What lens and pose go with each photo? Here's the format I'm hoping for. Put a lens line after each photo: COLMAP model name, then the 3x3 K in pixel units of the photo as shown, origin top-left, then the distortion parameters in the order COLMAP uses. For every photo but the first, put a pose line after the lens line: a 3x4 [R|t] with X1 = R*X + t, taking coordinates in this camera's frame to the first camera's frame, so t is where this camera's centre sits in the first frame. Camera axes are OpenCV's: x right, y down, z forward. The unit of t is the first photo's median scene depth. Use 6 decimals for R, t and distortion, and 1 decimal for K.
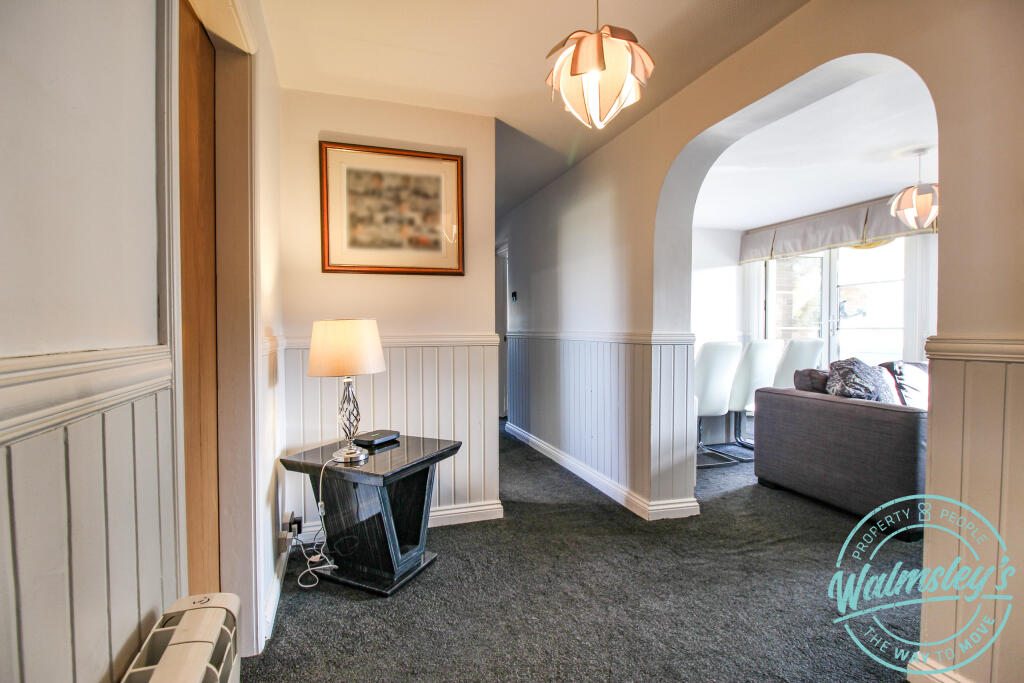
lens RADIAL K [[475.4, 0, 512.0], [0, 475.4, 344.2], [0, 0, 1]] dist [-0.014562, -0.005390]
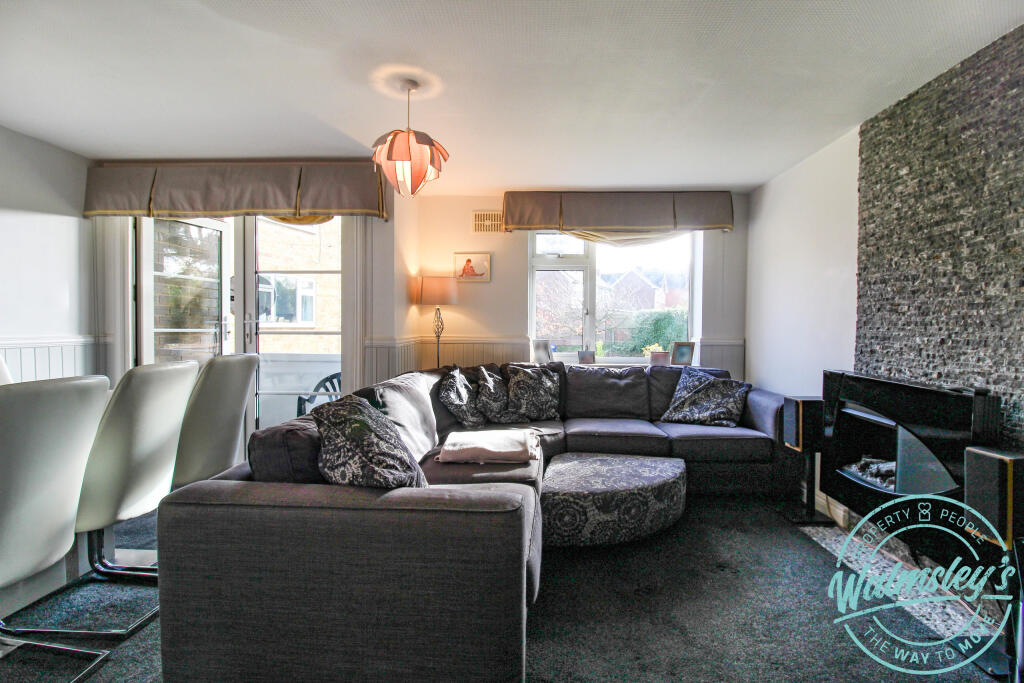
lens RADIAL K [[475.4, 0, 516.2], [0, 475.4, 338.3], [0, 0, 1]] dist [-0.014562, -0.005390]
pose [[0.357766, -0.015414, 0.933684, 0.187520], [0.014247, 0.999837, 0.011047, -0.028936], [-0.933702, 0.009350, 0.357928, 0.422982]]
